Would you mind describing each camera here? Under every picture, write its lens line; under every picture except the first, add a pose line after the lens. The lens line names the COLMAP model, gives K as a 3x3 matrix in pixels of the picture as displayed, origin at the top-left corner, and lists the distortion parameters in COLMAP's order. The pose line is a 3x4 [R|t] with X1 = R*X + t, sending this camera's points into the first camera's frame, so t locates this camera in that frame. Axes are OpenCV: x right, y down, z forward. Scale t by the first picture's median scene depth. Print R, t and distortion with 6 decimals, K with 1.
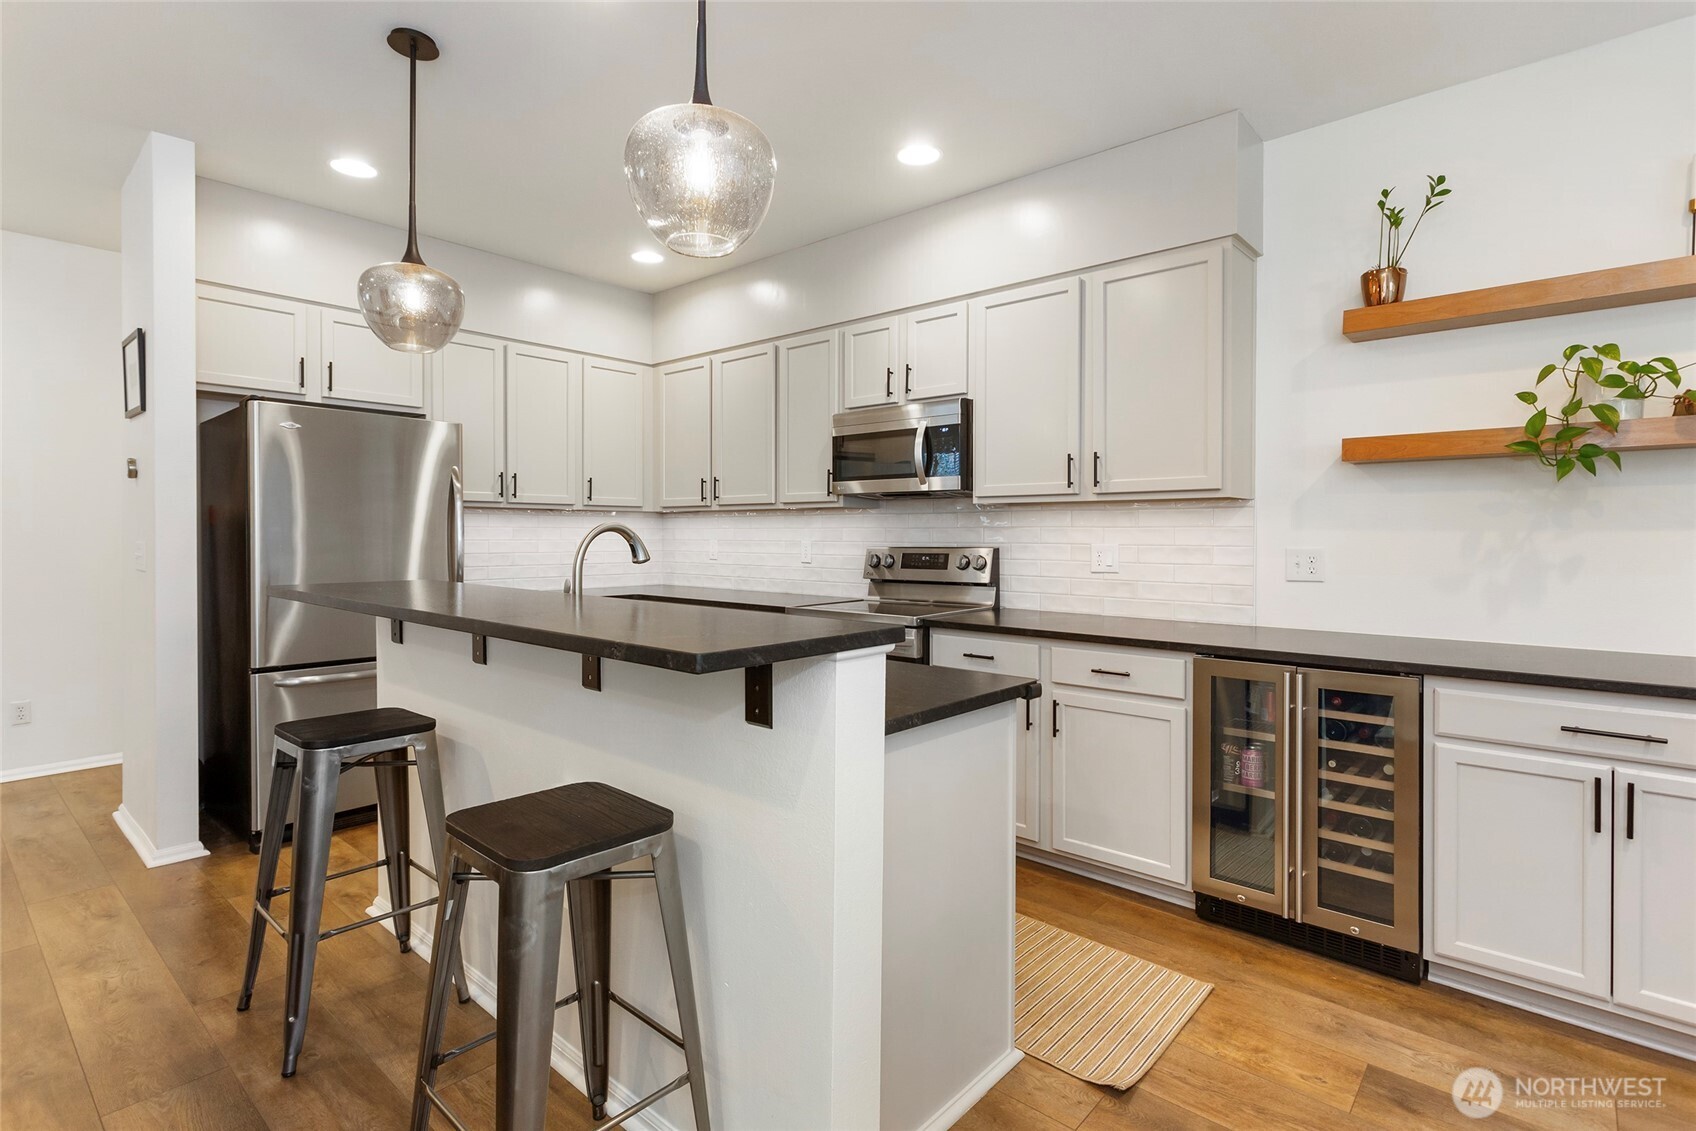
lens RADIAL K [[819.6, 0, 857.9], [0, 819.6, 548.6], [0, 0, 1]] dist [0.005124, -0.002077]
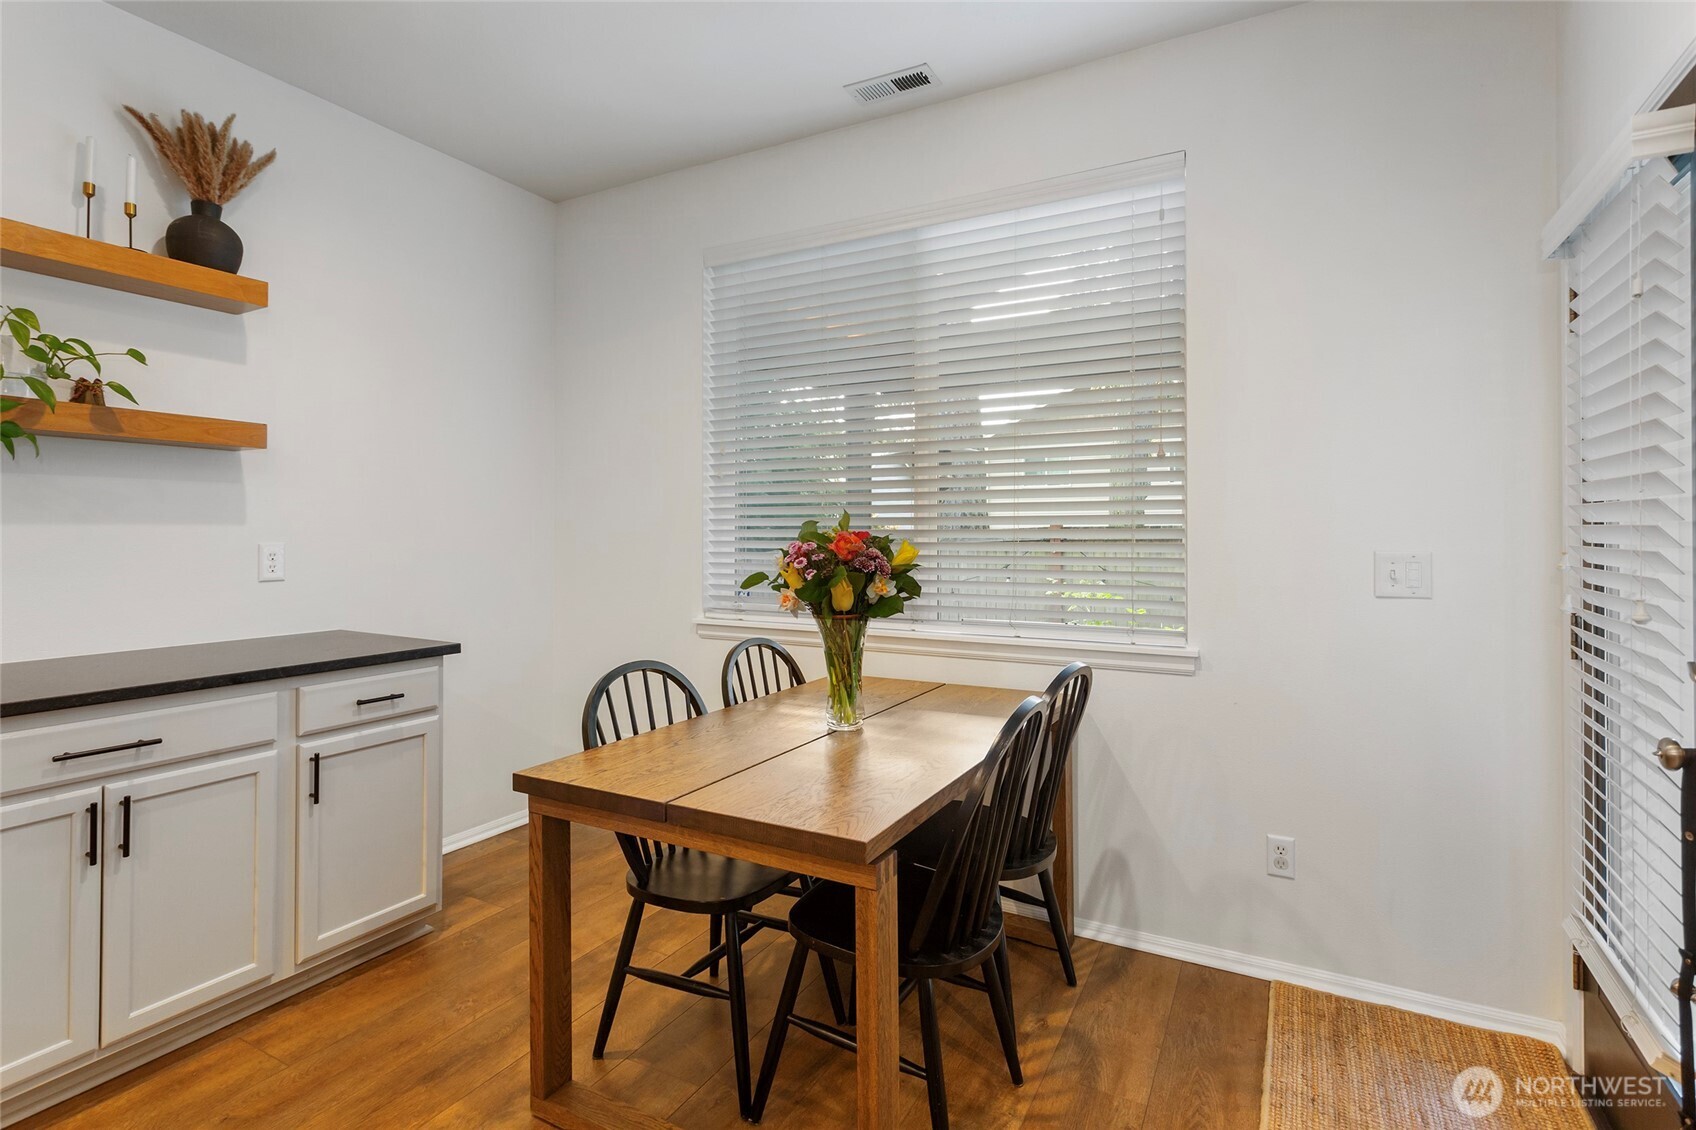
lens RADIAL K [[819.6, 0, 831.0], [0, 819.6, 539.2], [0, 0, 1]] dist [0.005124, -0.002077]
pose [[-0.191339, -0.006393, 0.981503, -0.083327], [0.012352, 0.999884, 0.008921, -0.001967], [-0.981446, 0.013831, -0.191238, 0.279935]]
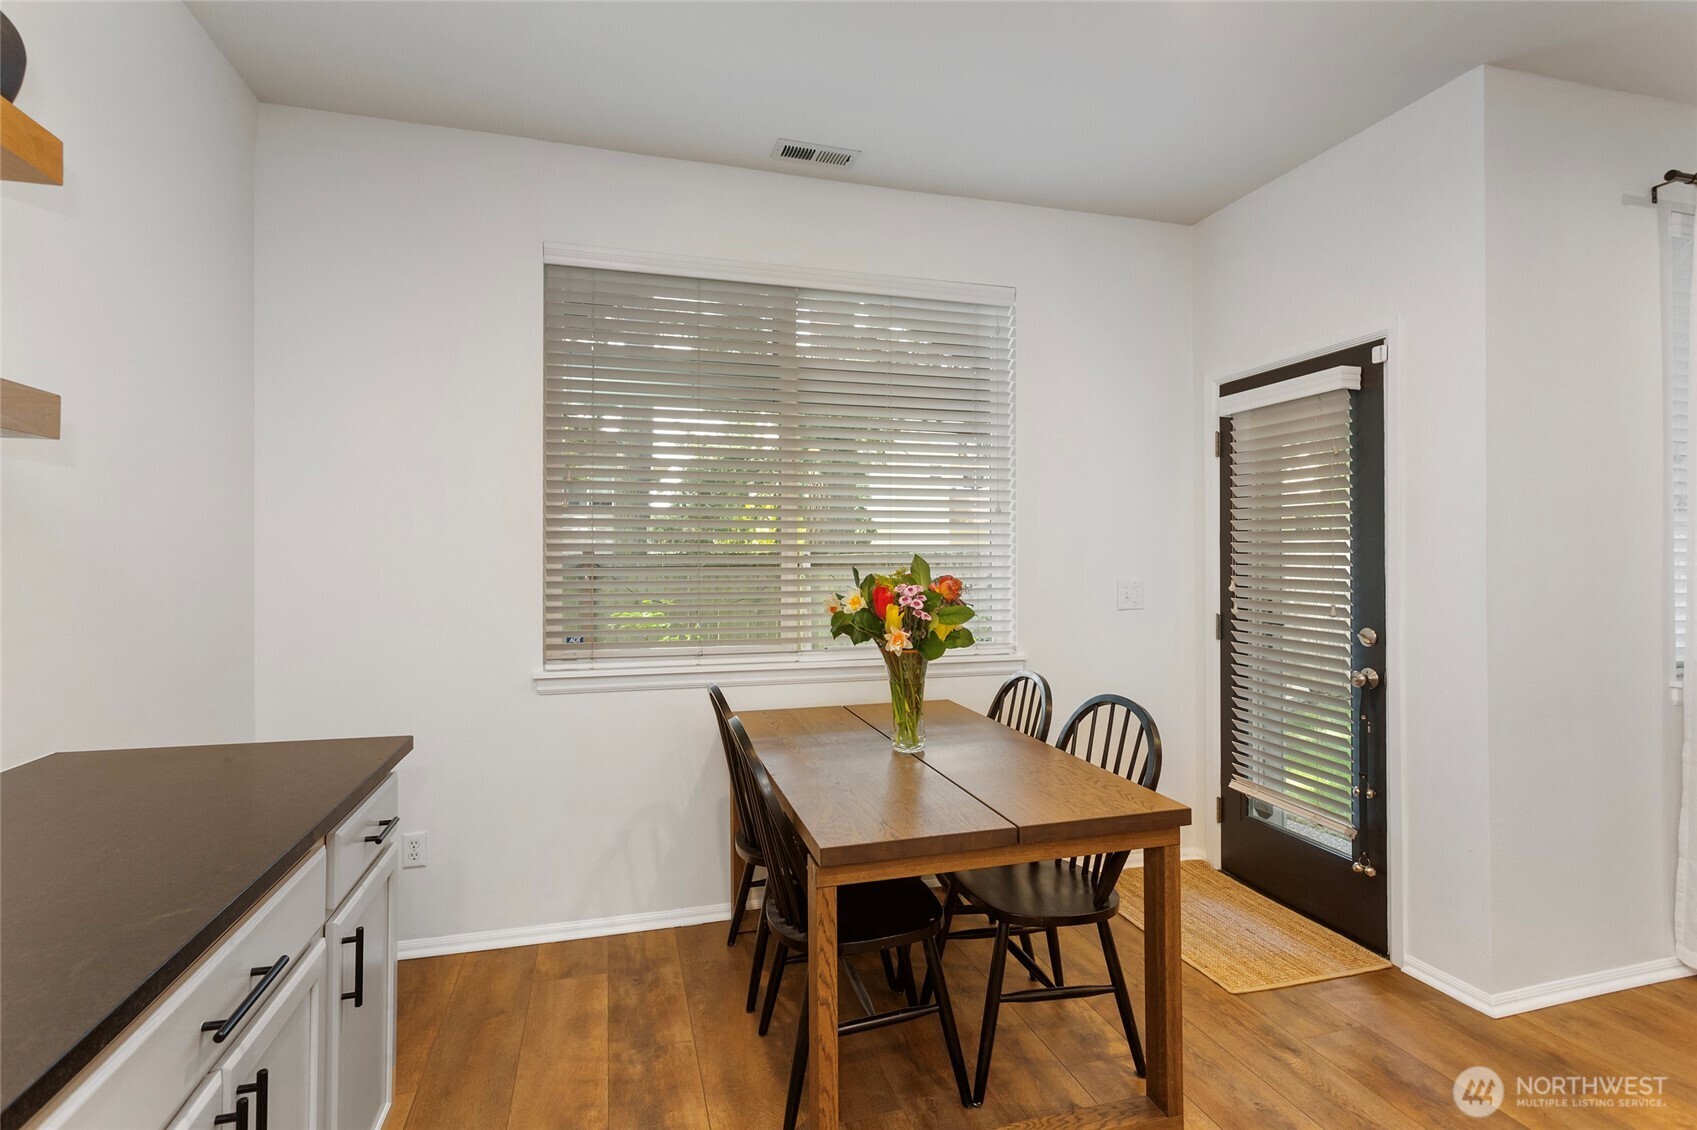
lens RADIAL K [[820.1, 0, 840.1], [0, 820.1, 565.5], [0, 0, 1]] dist [0.005124, -0.002077]
pose [[-0.828482, -0.008710, 0.559948, 0.245131], [0.005661, 0.999698, 0.023926, -0.031232], [-0.559987, 0.022992, -0.828182, 0.859948]]
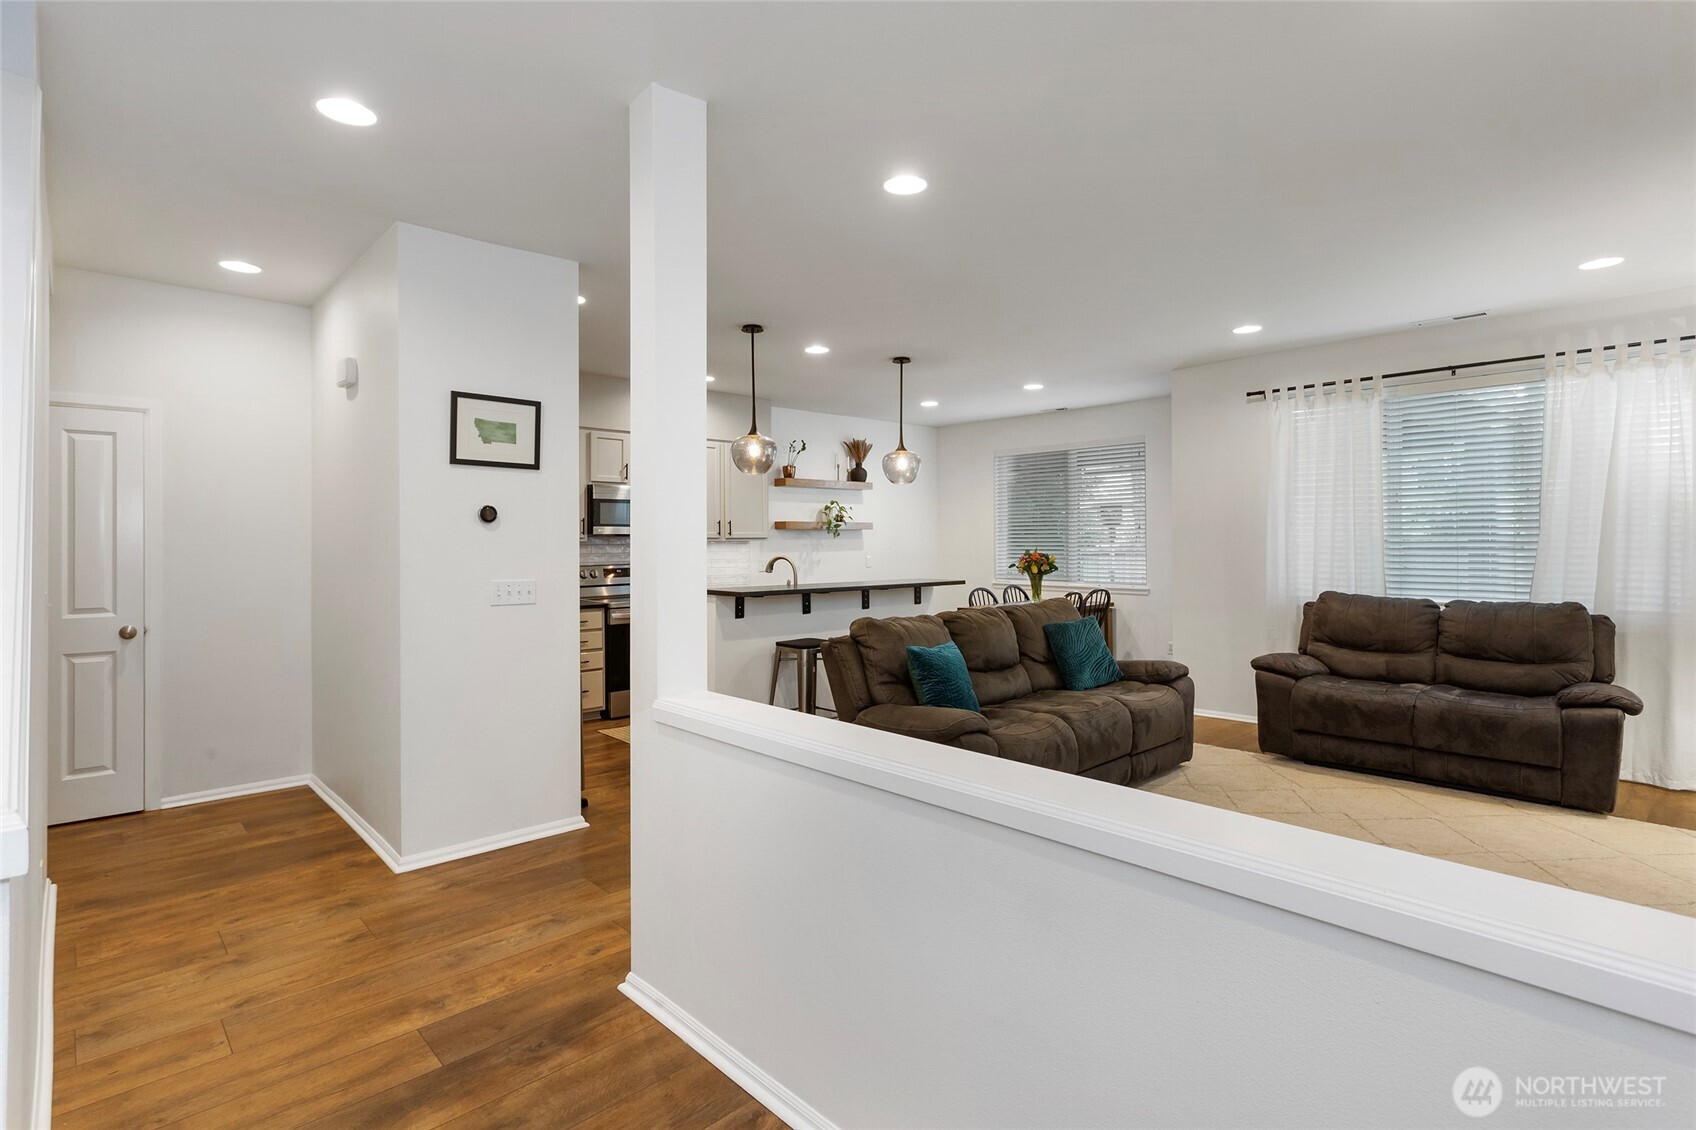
lens RADIAL K [[819.6, 0, 840.7], [0, 819.6, 539.0], [0, 0, 1]] dist [0.005124, -0.002077]
pose [[0.116678, -0.000587, 0.993170, -2.265272], [0.022364, 0.999748, -0.002037, -0.059942], [-0.992918, 0.022449, 0.116662, 0.464001]]
